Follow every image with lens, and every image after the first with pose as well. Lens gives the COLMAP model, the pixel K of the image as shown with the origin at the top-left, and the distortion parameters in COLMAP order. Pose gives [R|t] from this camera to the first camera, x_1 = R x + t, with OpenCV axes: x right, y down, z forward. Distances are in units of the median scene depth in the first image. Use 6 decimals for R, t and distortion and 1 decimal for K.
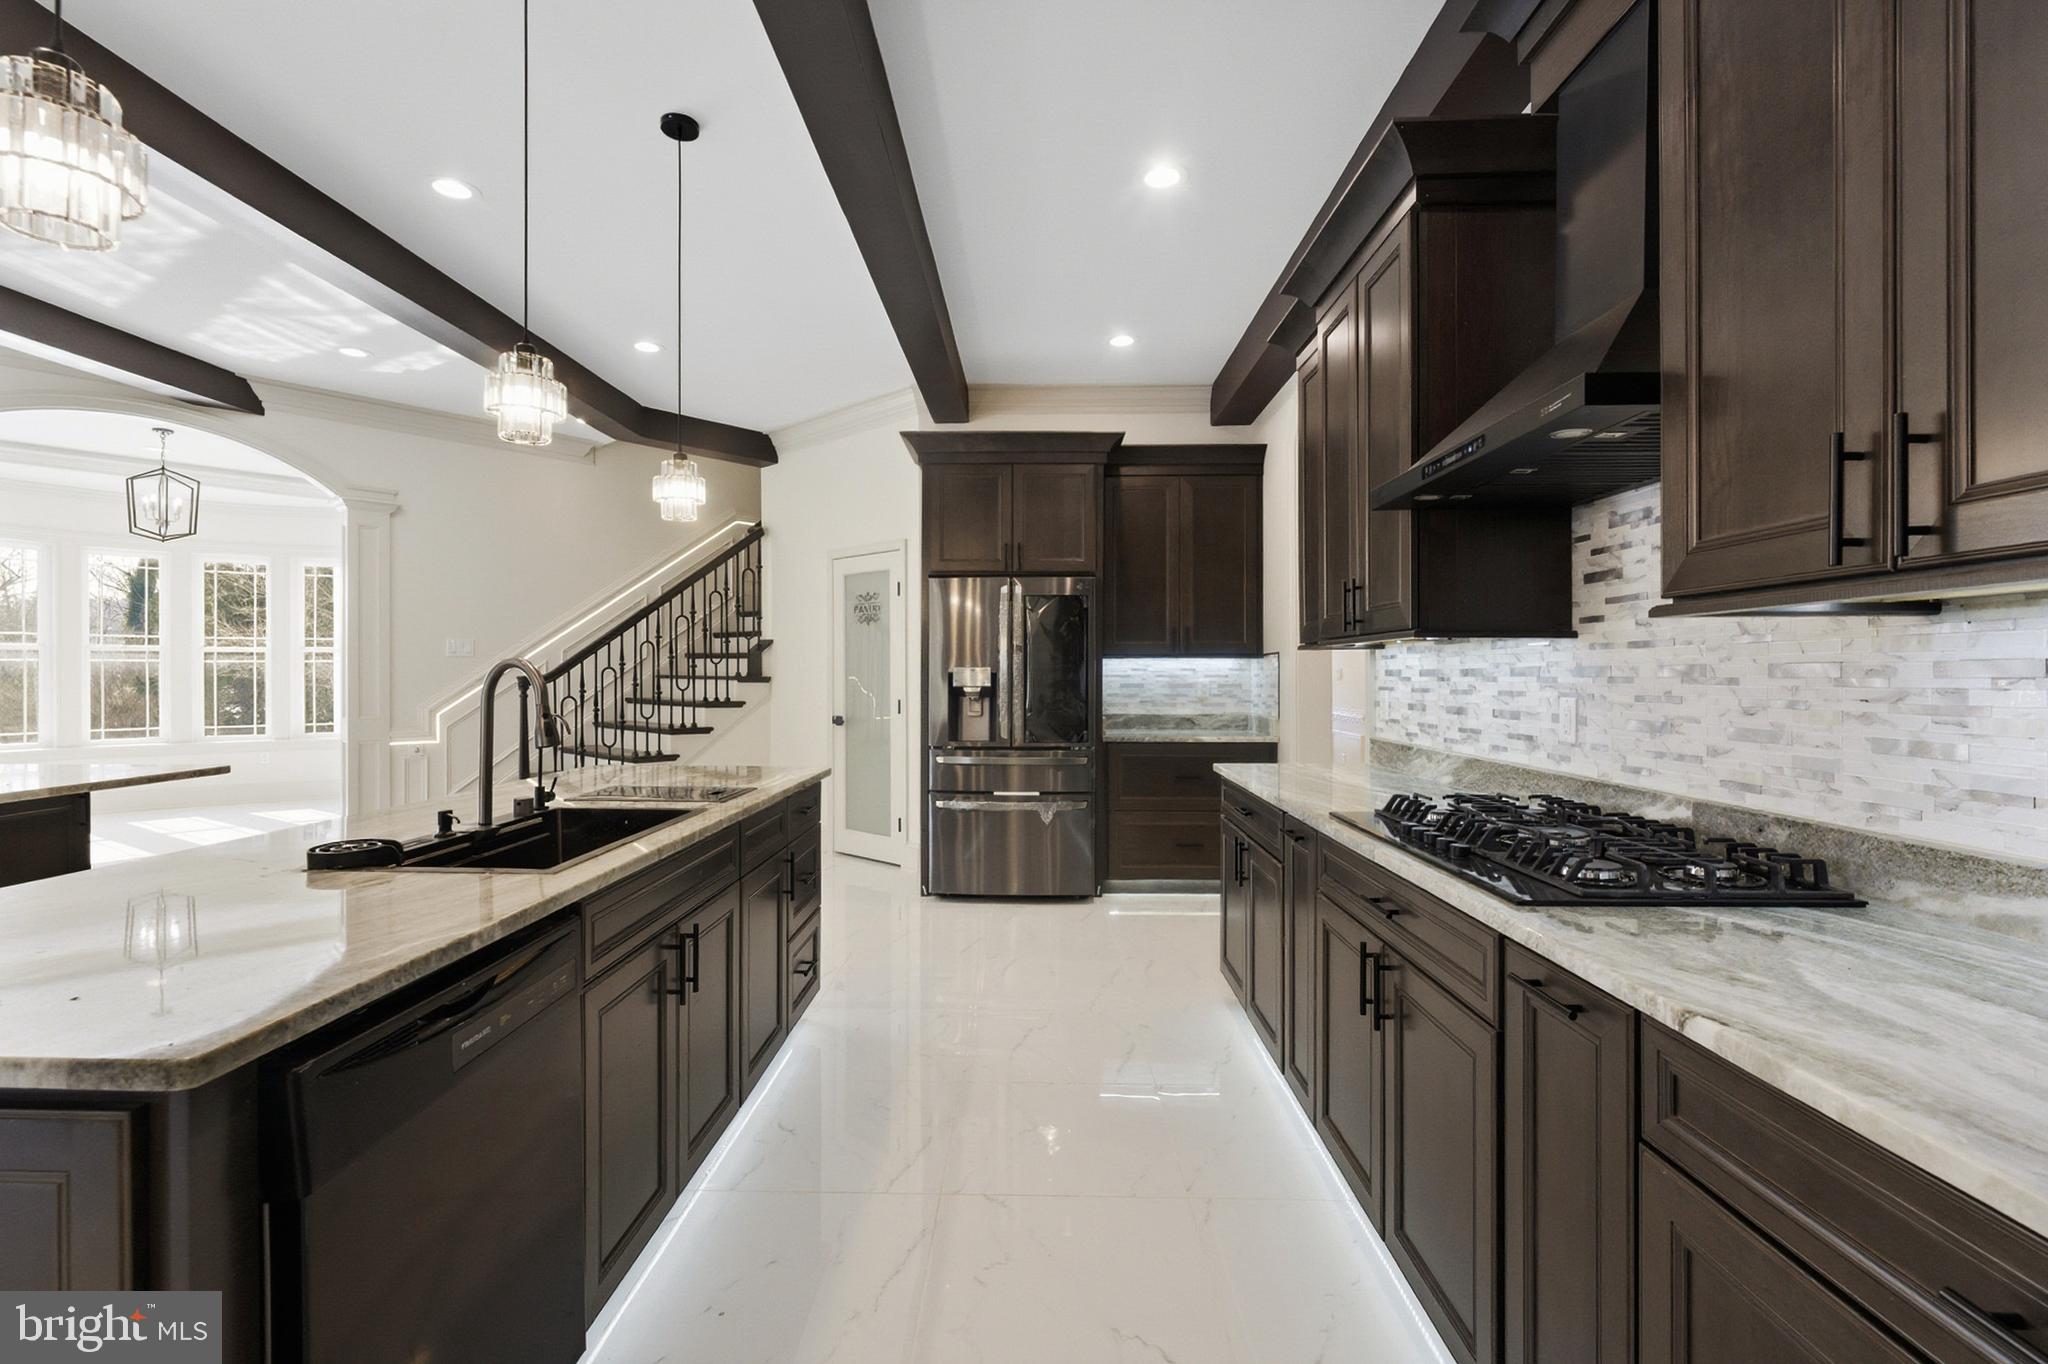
lens RADIAL K [[908.3, 0, 1018.0], [0, 908.3, 671.9], [0, 0, 1]] dist [-0.002862, -0.000556]
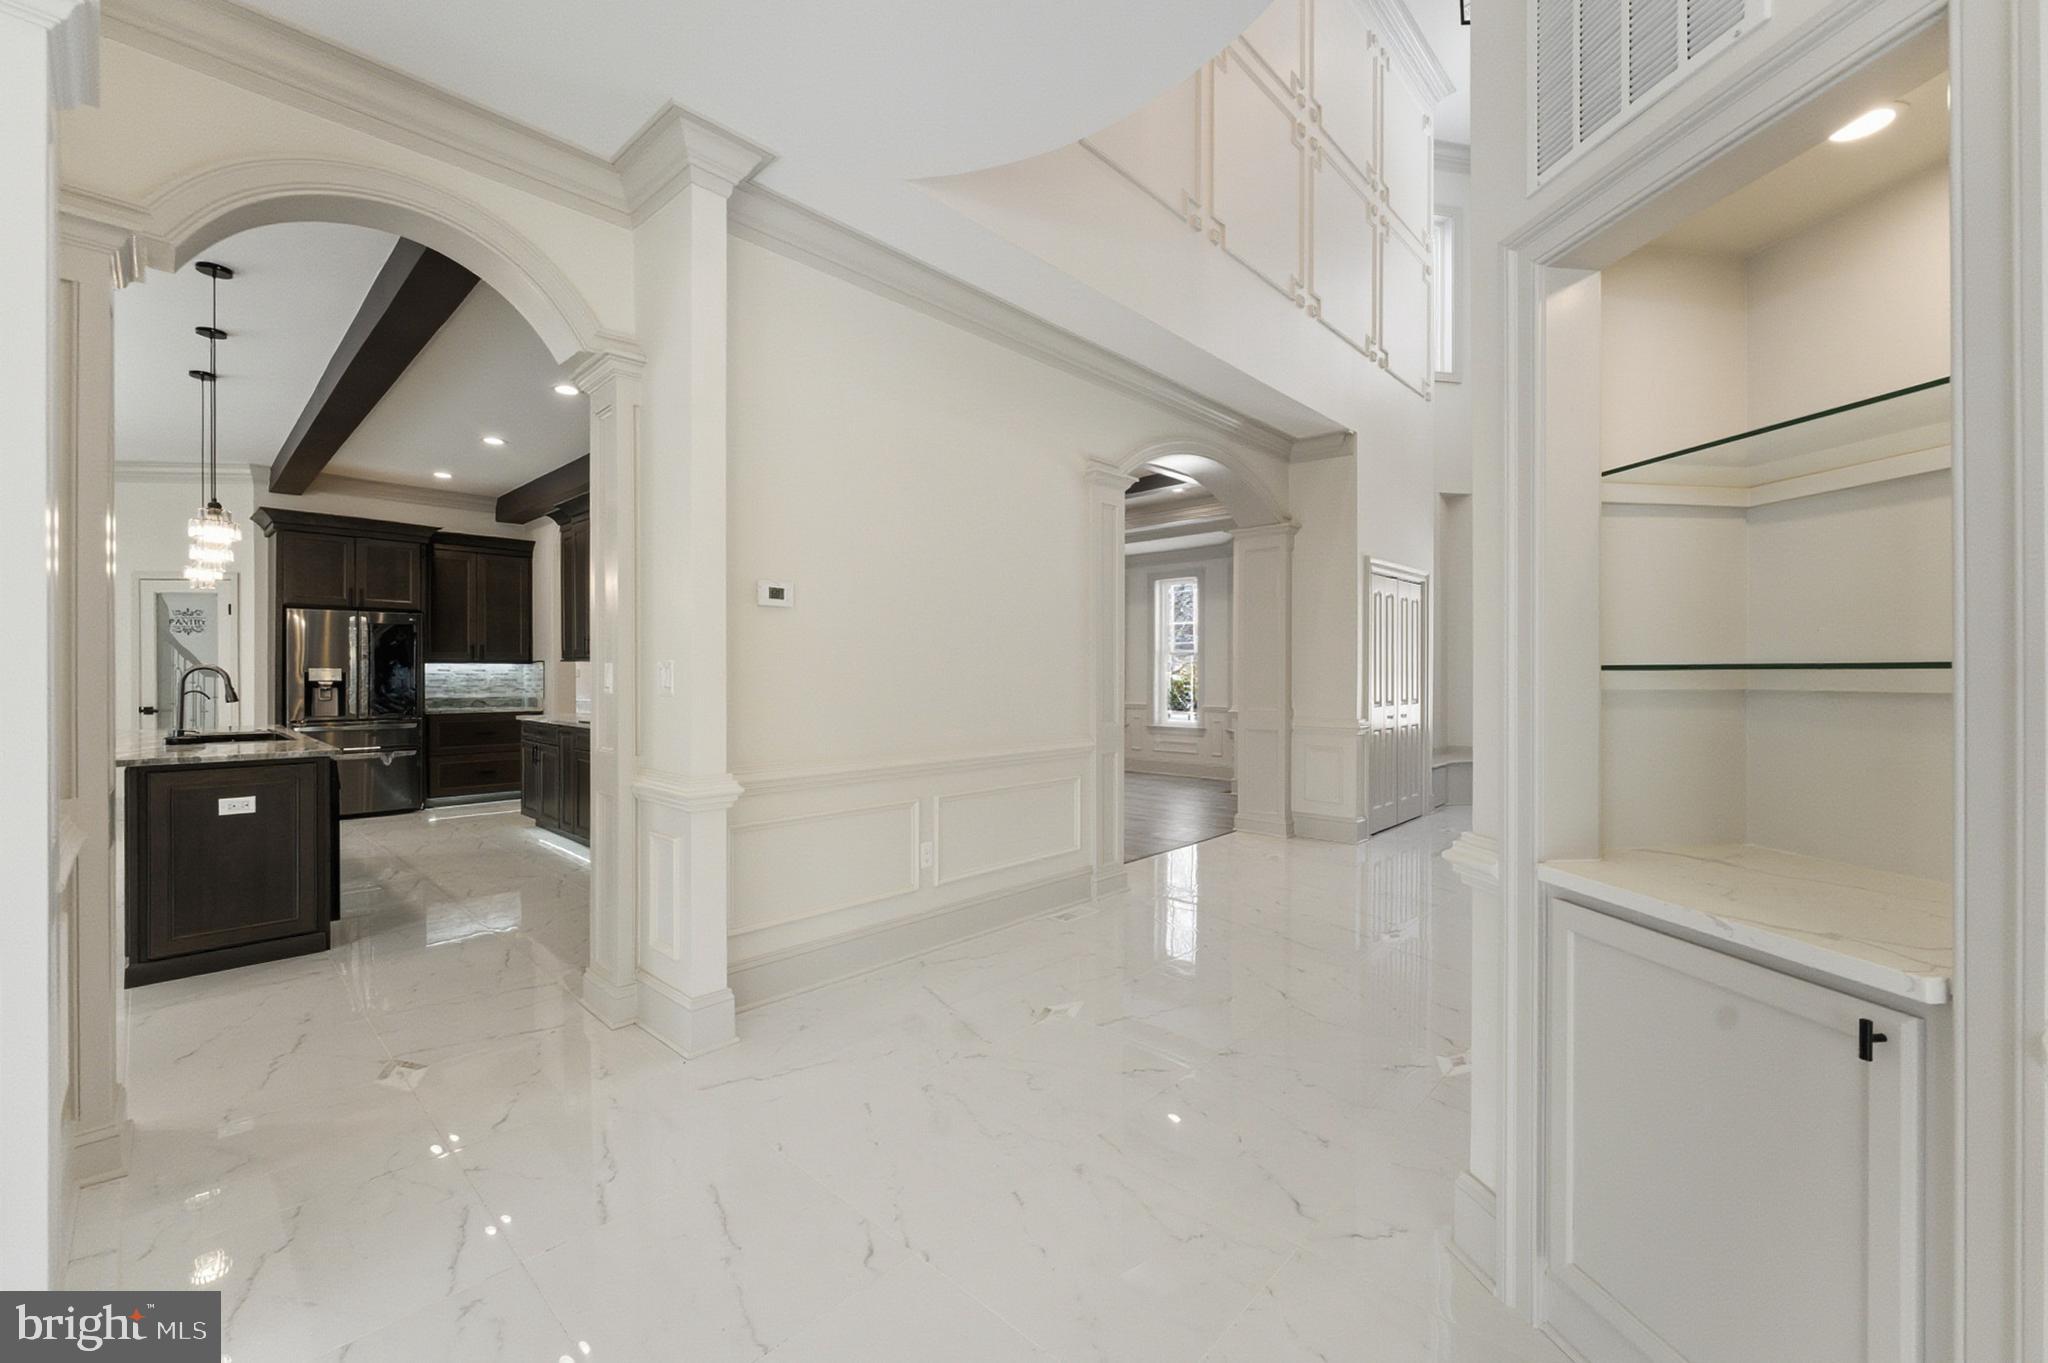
lens RADIAL K [[818.9, 0, 1022.1], [0, 818.9, 676.3], [0, 0, 1]] dist [-0.004387, 0.001124]
pose [[0.667443, -0.001125, 0.744660, -0.284286], [-0.002260, 0.999991, 0.003536, 0.000919], [-0.744657, -0.004043, 0.667435, -0.778854]]
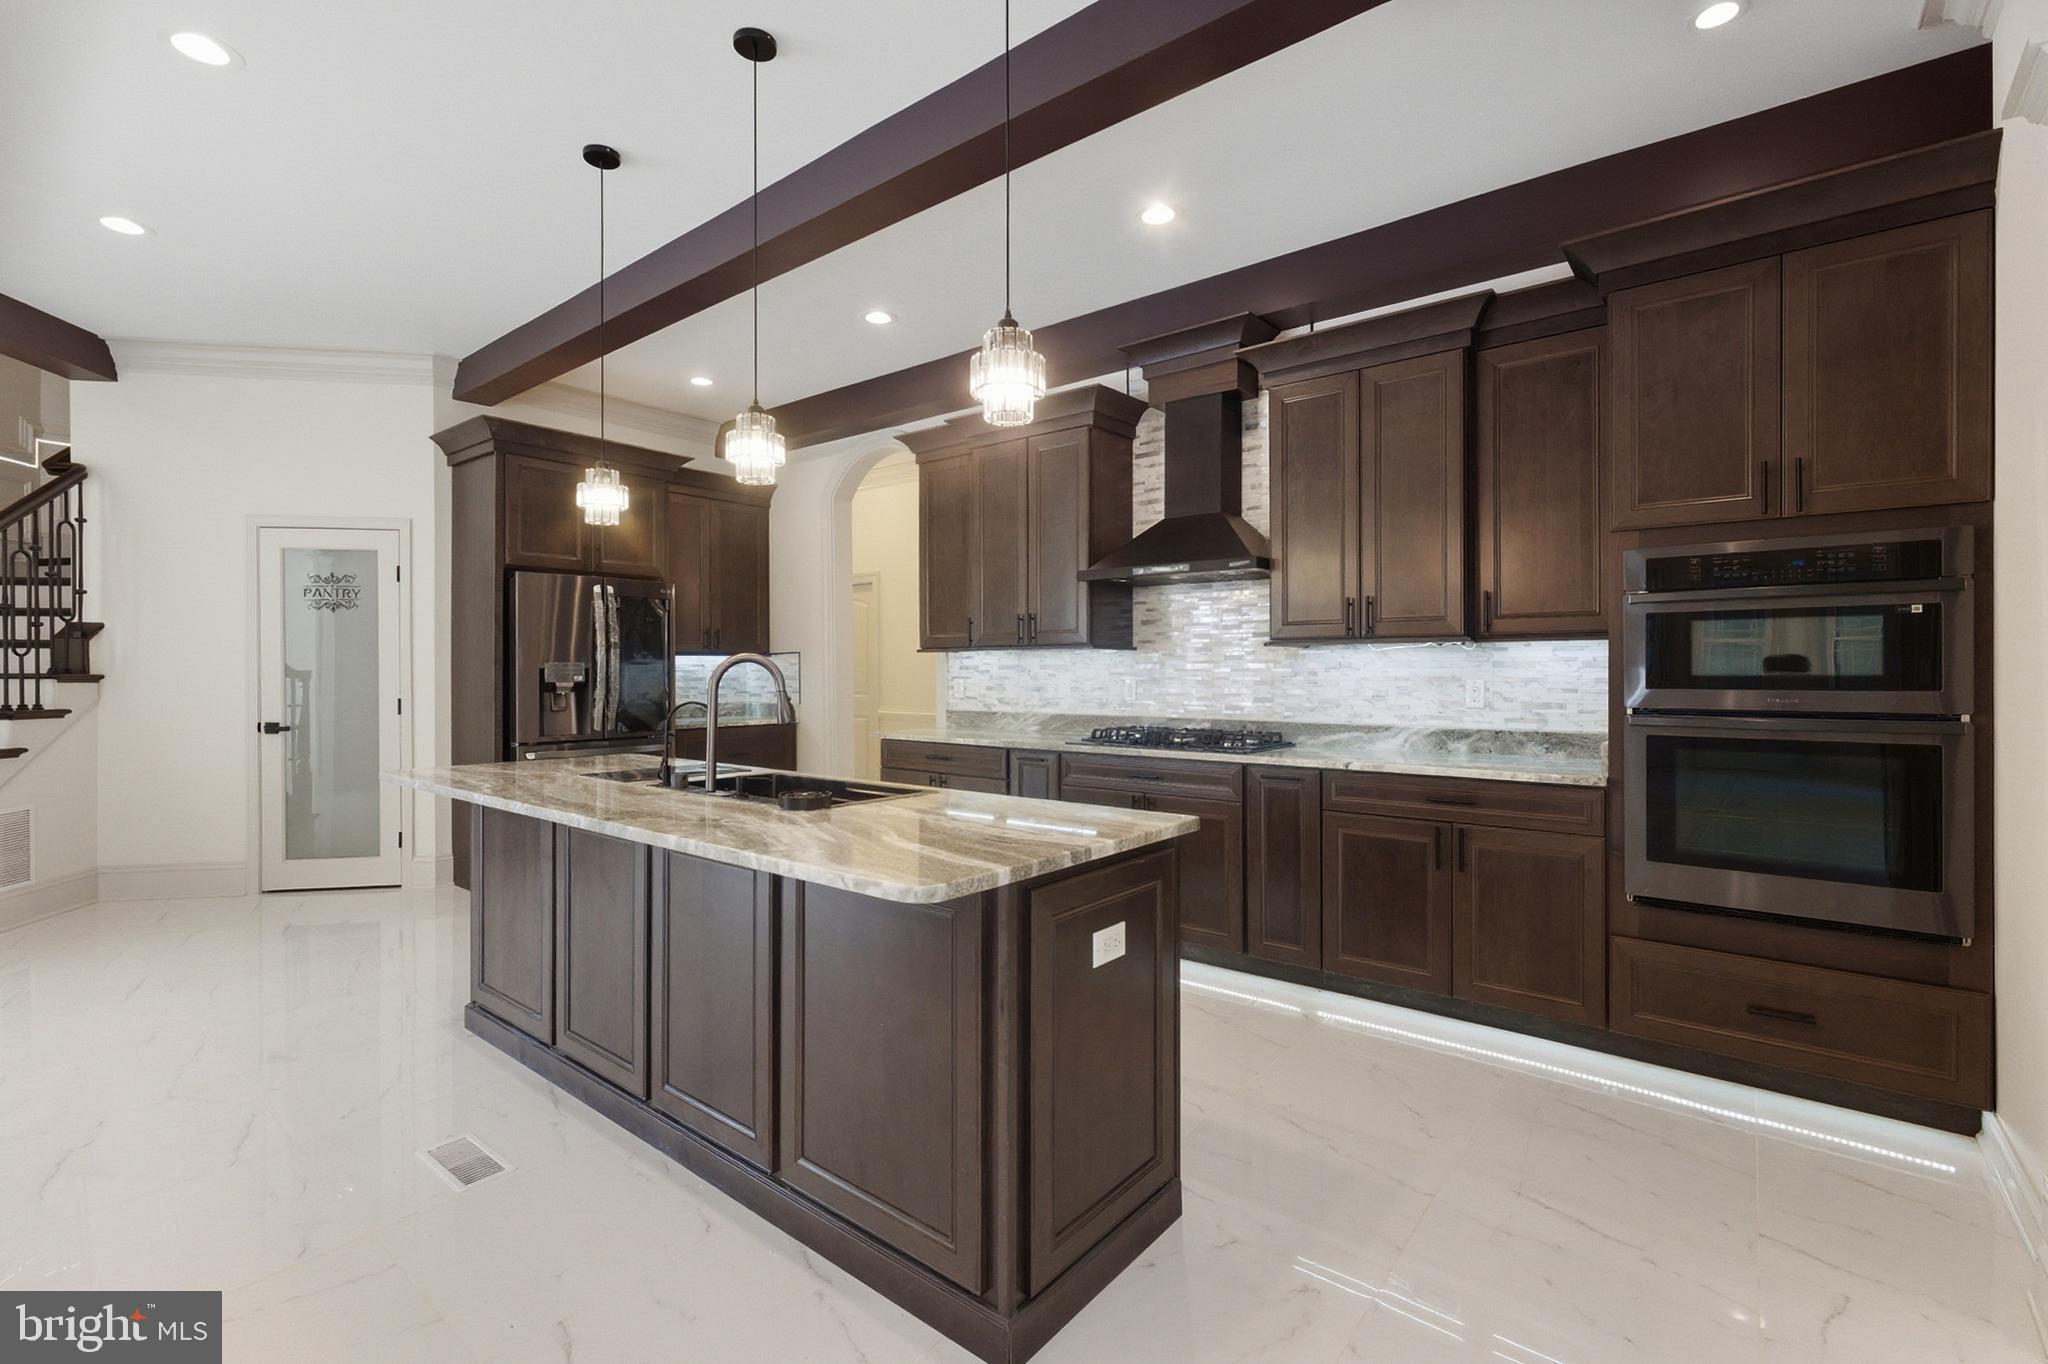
lens RADIAL K [[908.3, 0, 1022.7], [0, 908.3, 668.3], [0, 0, 1]] dist [-0.002862, -0.000556]
pose [[0.612892, -0.000886, 0.790166, -0.525253], [0.000903, 1.000000, 0.000421, 0.001178], [-0.790166, 0.000456, 0.612893, -0.030869]]
